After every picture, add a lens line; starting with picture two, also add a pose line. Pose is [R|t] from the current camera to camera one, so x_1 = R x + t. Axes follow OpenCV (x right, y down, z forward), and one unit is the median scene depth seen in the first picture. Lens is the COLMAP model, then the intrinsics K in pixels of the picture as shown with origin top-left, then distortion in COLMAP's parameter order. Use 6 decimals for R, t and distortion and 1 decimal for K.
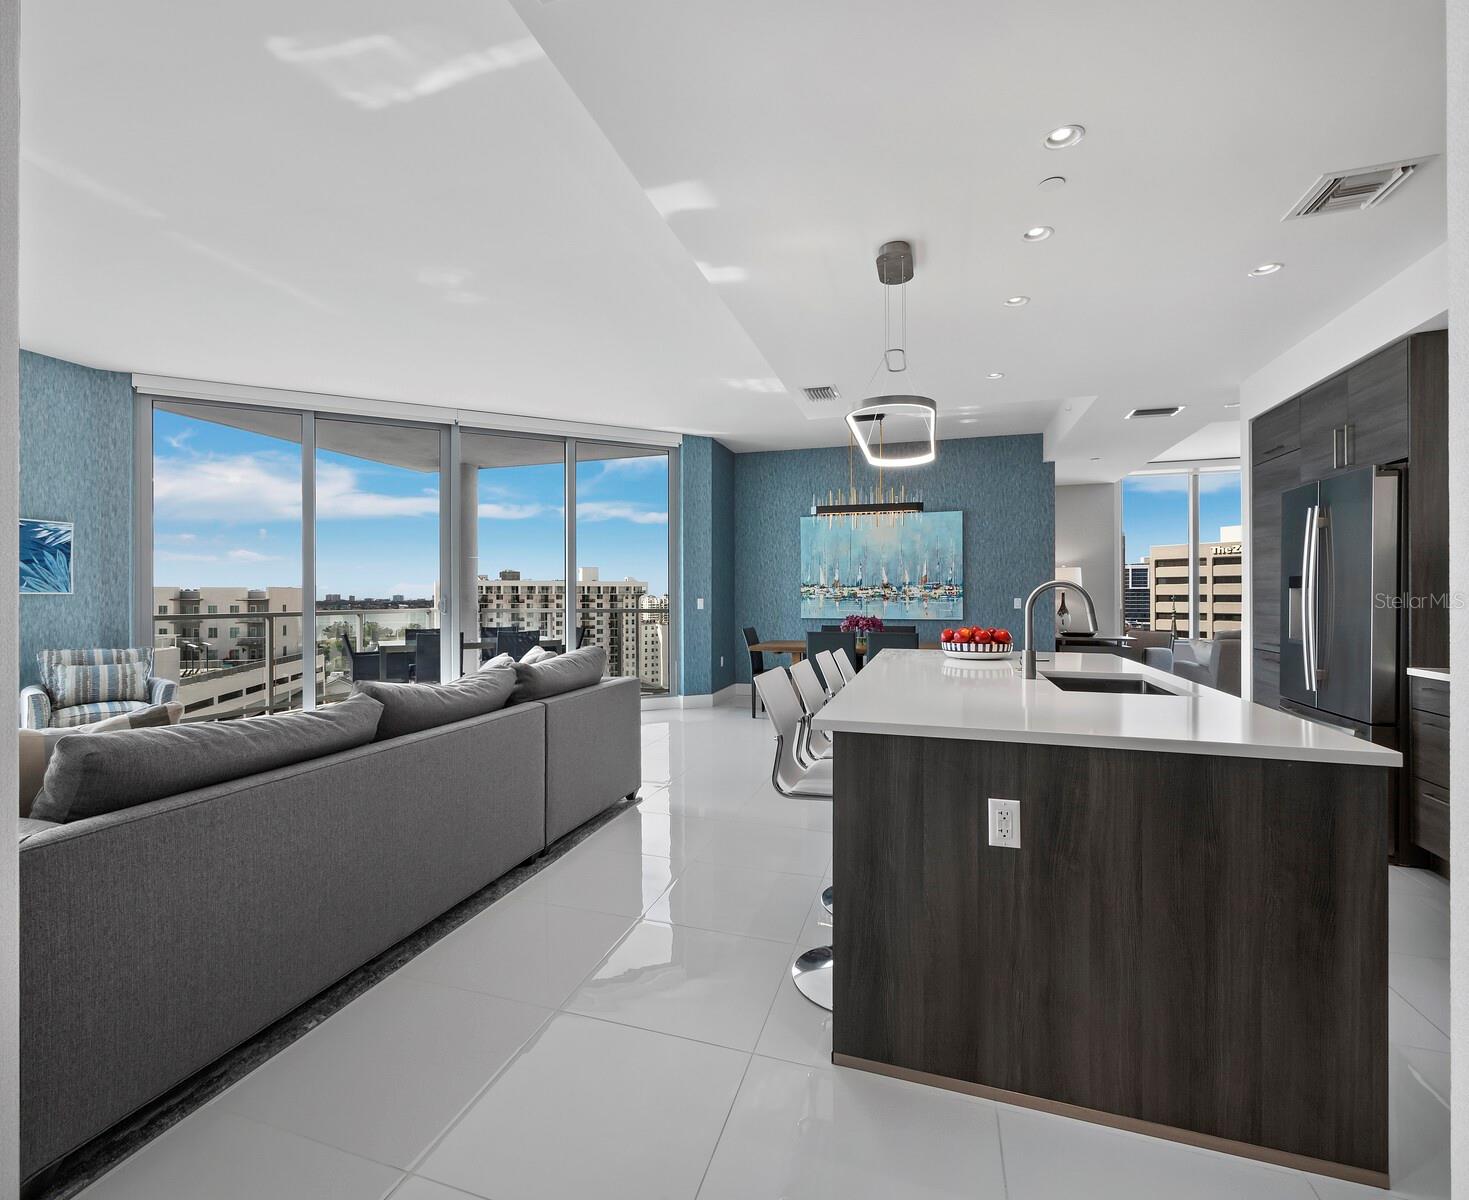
lens RADIAL K [[686.2, 0, 697.9], [0, 686.2, 593.8], [0, 0, 1]] dist [0.000243, 0.000778]
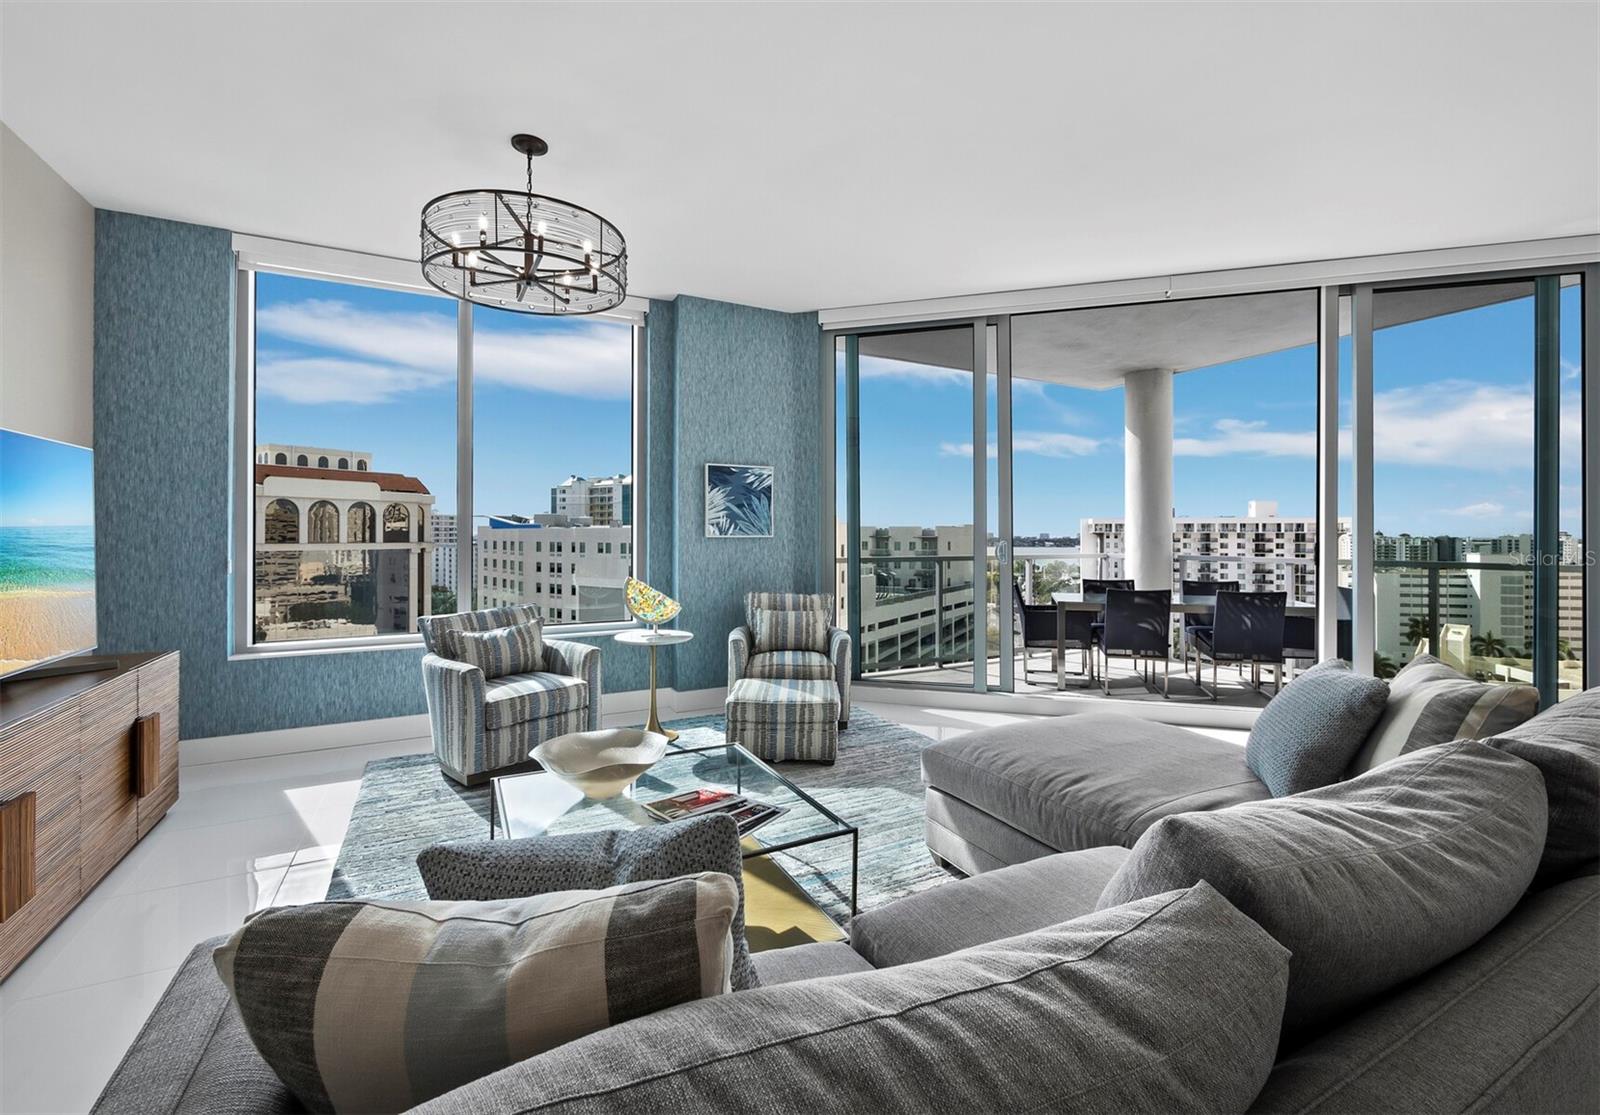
lens RADIAL K [[676.6, 0, 805.7], [0, 676.6, 532.9], [0, 0, 1]] dist [-0.007708, 0.000296]
pose [[0.730835, 0.001792, -0.682551, -0.124754], [-0.000761, 0.999998, 0.001810, -0.004995], [0.682553, -0.000804, 0.730835, 0.196767]]
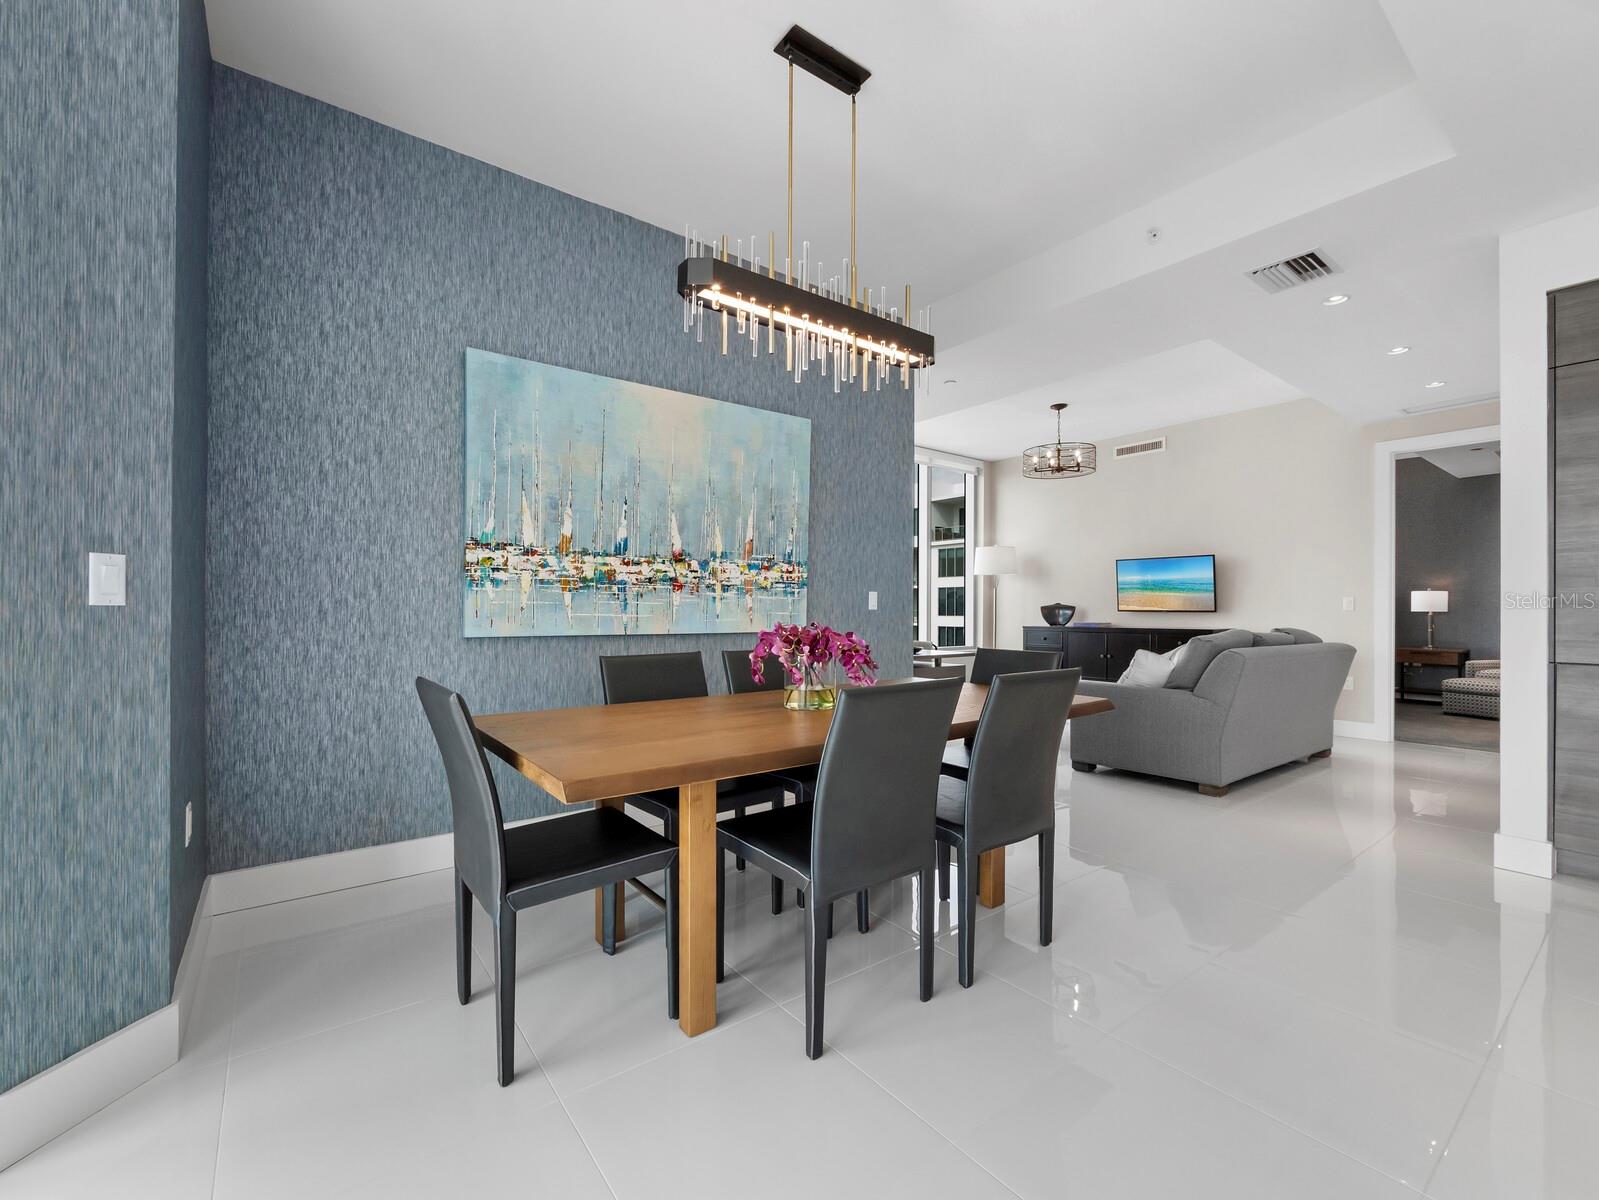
lens RADIAL K [[686.9, 0, 788.0], [0, 686.9, 609.5], [0, 0, 1]] dist [-0.001790, 0.000024]
pose [[0.562504, 0.004284, 0.826783, -0.047482], [-0.006509, 0.999979, -0.000754, 0.021515], [-0.826769, -0.004957, 0.562520, 0.705580]]
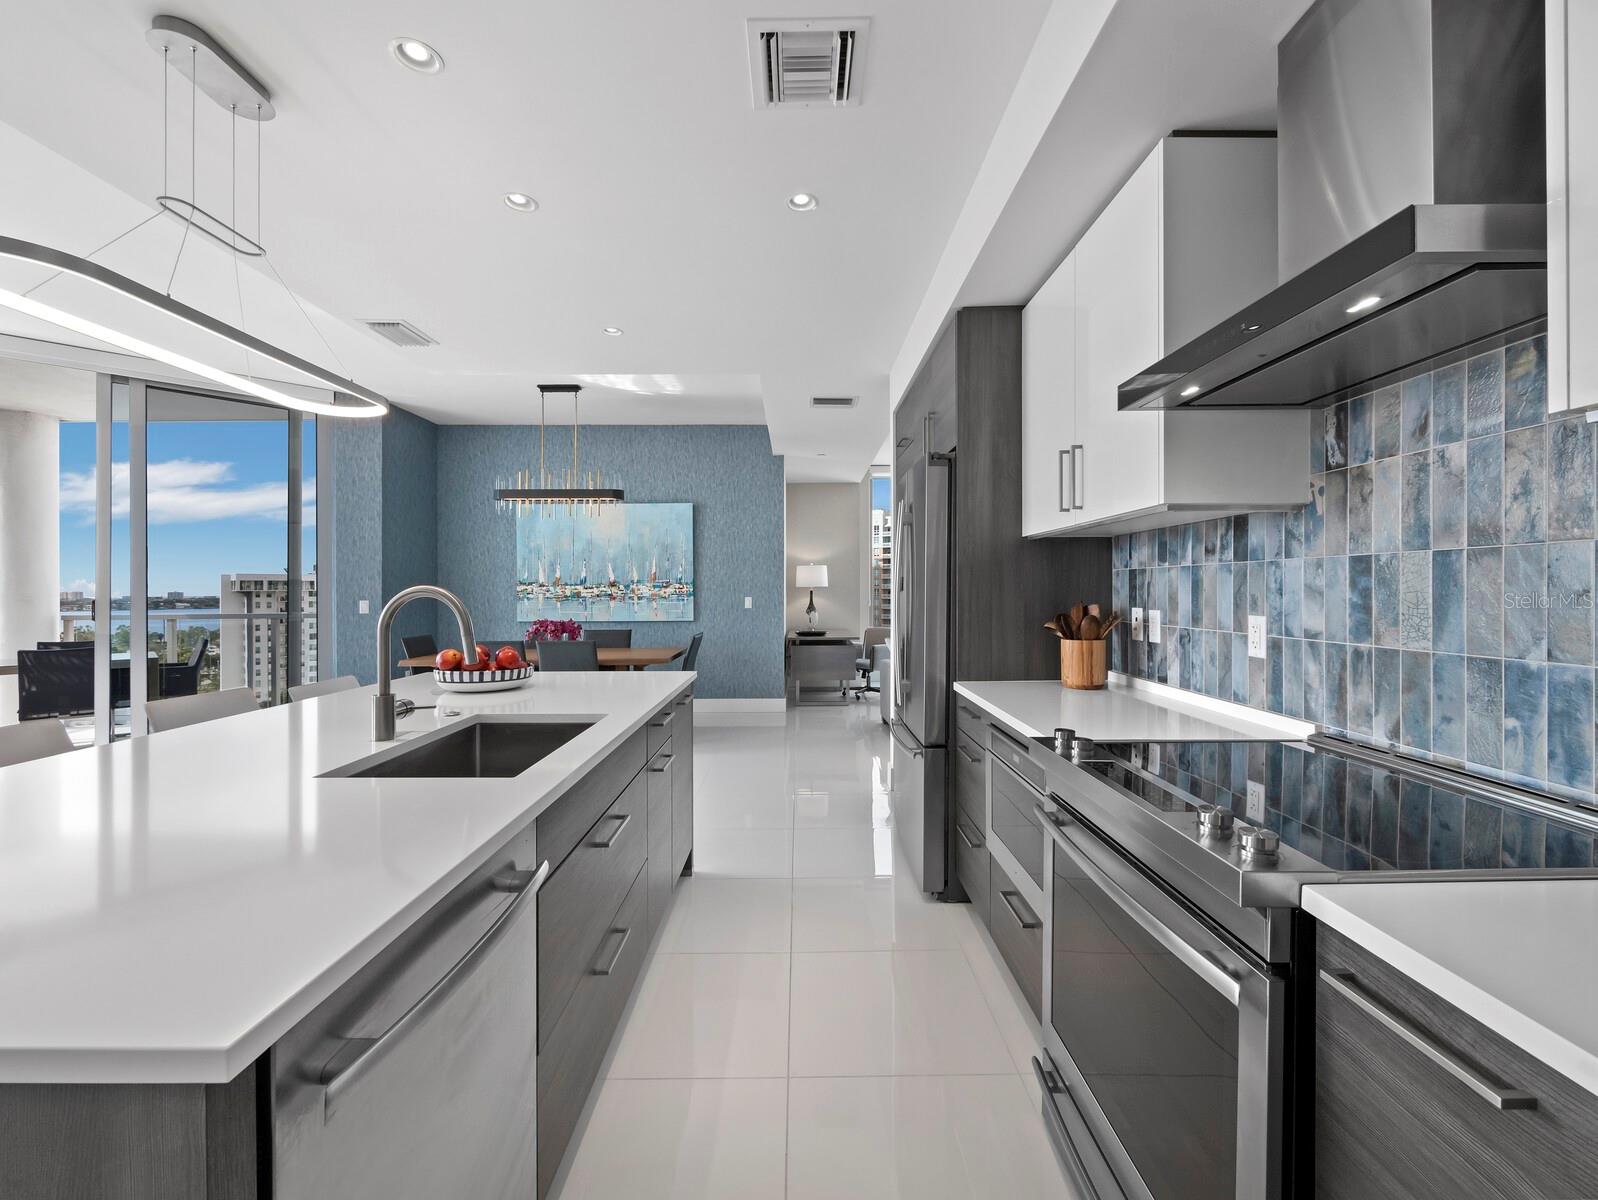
lens RADIAL K [[673.1, 0, 799.6], [0, 673.1, 588.8], [0, 0, 1]] dist [-0.000007, 0.000102]
pose [[0.944321, -0.002593, 0.329016, 0.218096], [0.002532, 0.999997, 0.000614, -0.005459], [-0.329017, 0.000253, 0.944324, 0.094695]]
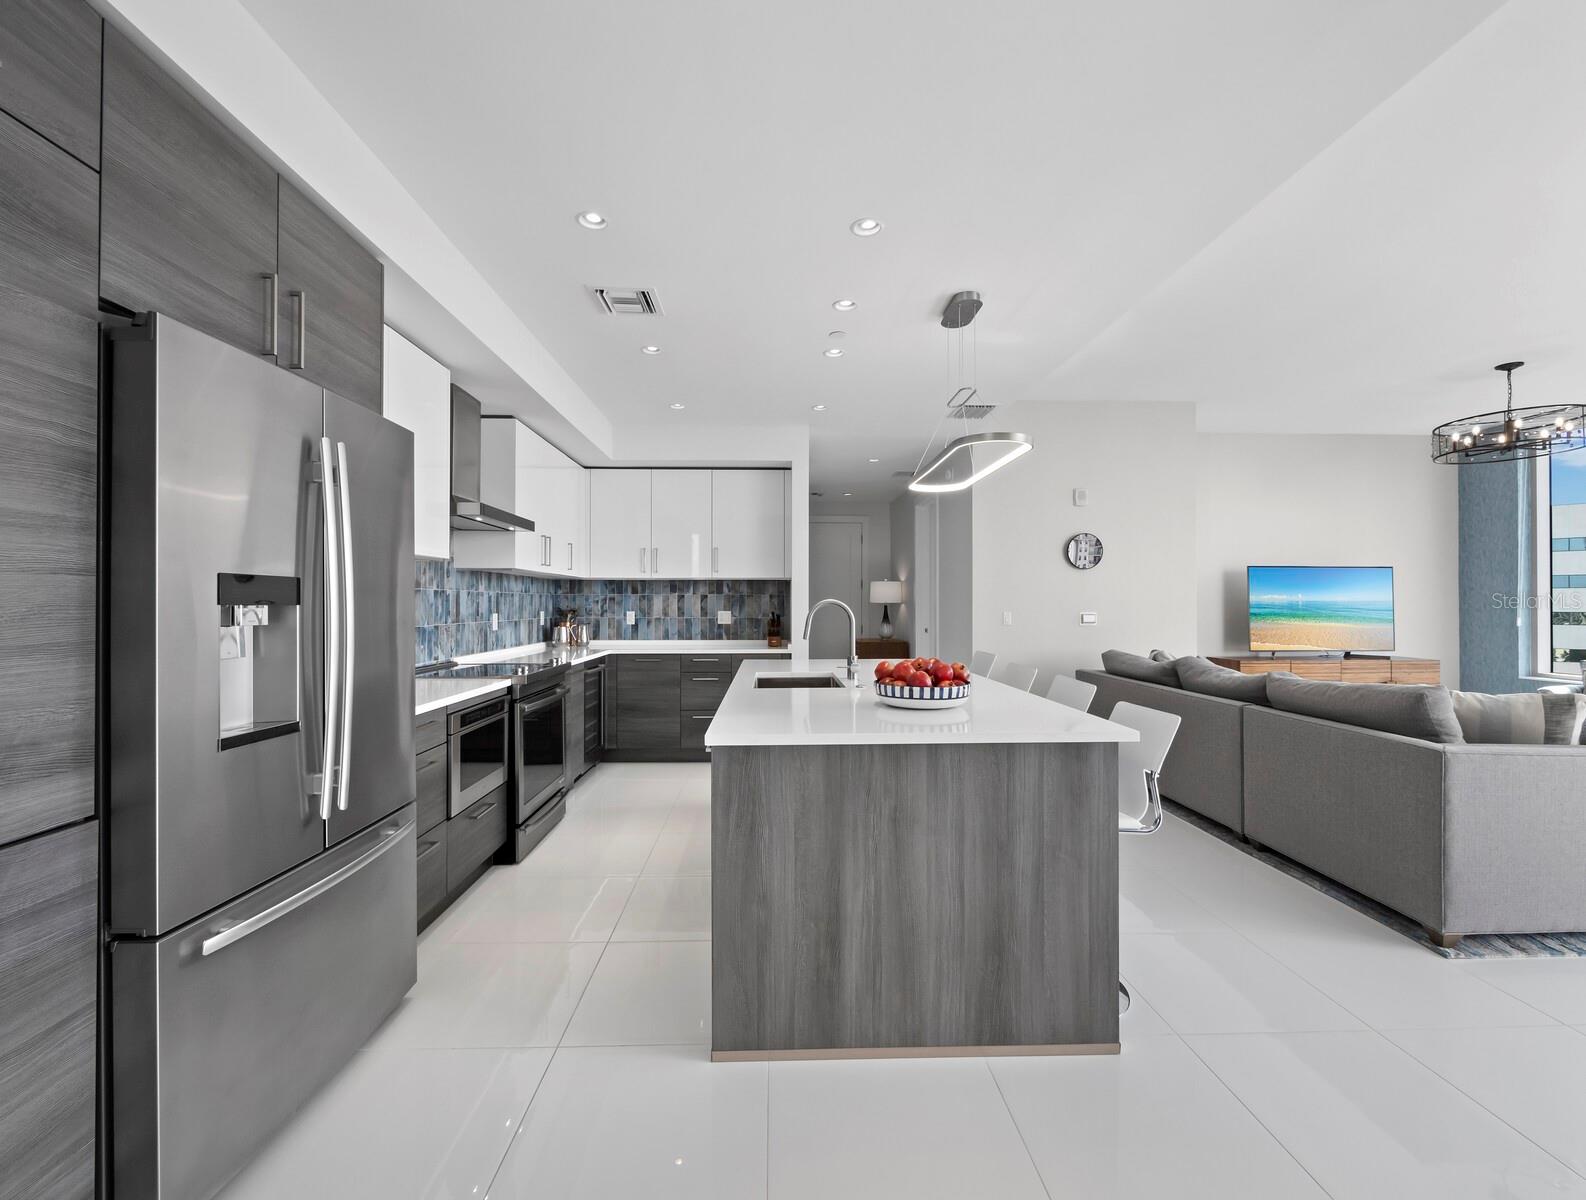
lens RADIAL K [[678.1, 0, 790.0], [0, 678.1, 603.0], [0, 0, 1]] dist [-0.003902, 0.000041]
pose [[-0.934456, 0.001414, -0.356076, 0.348797], [0.002504, 0.999993, -0.002599, -0.003277], [0.356070, -0.003320, -0.934453, 0.715000]]
